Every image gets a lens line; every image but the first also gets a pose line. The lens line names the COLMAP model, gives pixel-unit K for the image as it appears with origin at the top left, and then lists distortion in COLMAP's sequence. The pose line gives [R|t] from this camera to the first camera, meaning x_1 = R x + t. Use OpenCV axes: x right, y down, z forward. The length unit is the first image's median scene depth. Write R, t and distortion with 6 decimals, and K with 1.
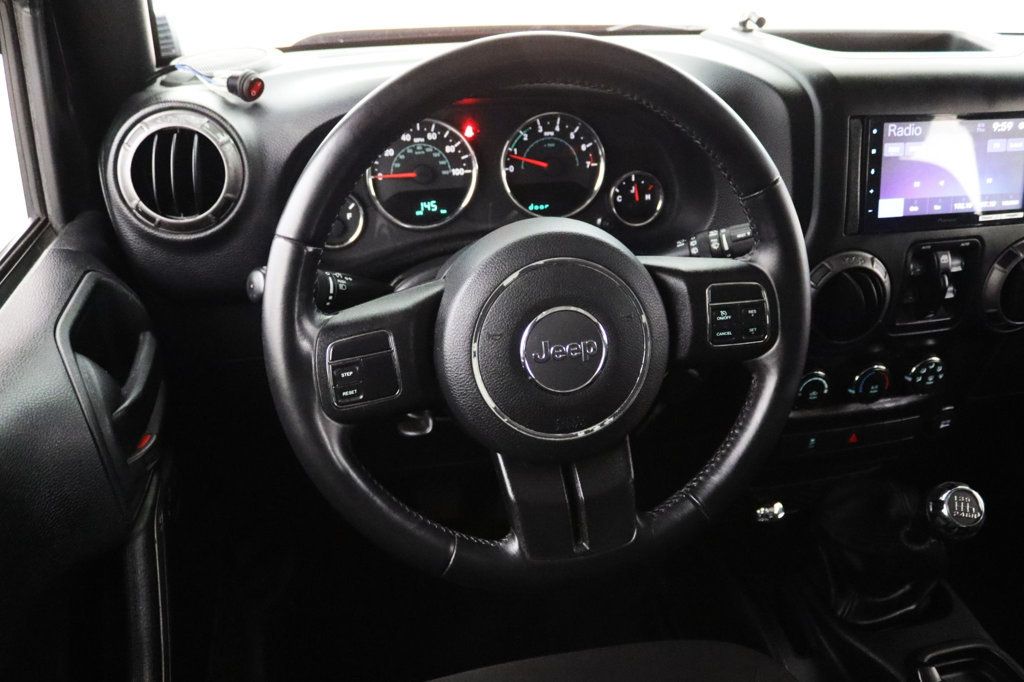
lens RADIAL K [[853.6, 0, 500.2], [0, 853.6, 342.9], [0, 0, 1]] dist [-0.164404, 0.139577]
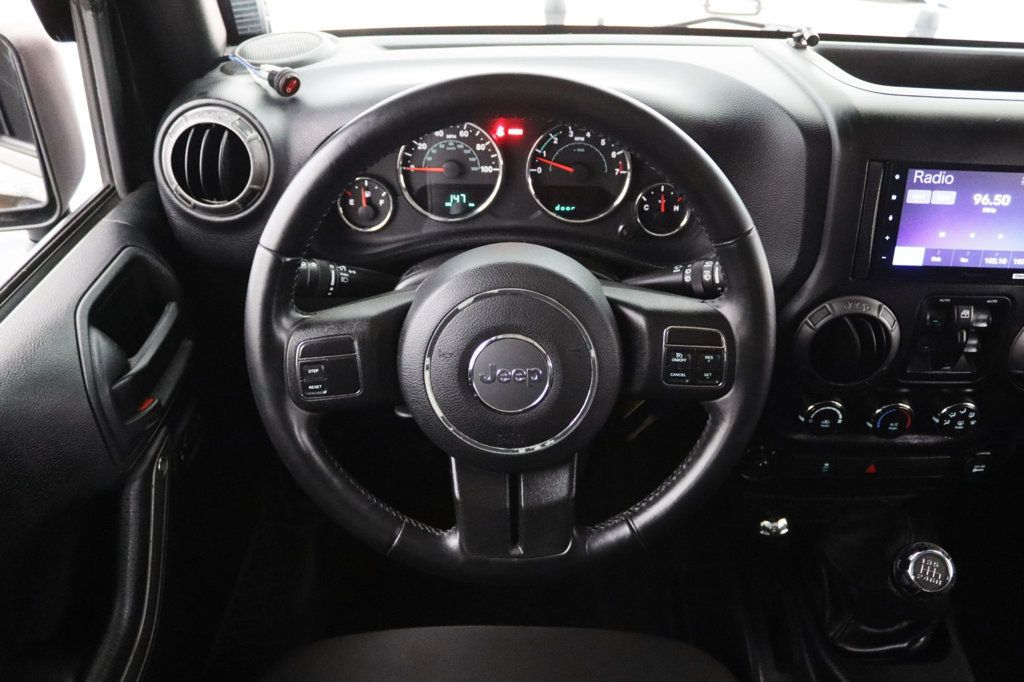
lens RADIAL K [[847.2, 0, 512.0], [0, 847.2, 341.0], [0, 0, 1]] dist [-0.164557, 0.141667]
pose [[0.974086, 0.132397, -0.183380, 0.220976], [-0.112731, 0.987082, 0.113846, -0.127462], [0.196084, -0.090223, 0.976428, -0.027254]]
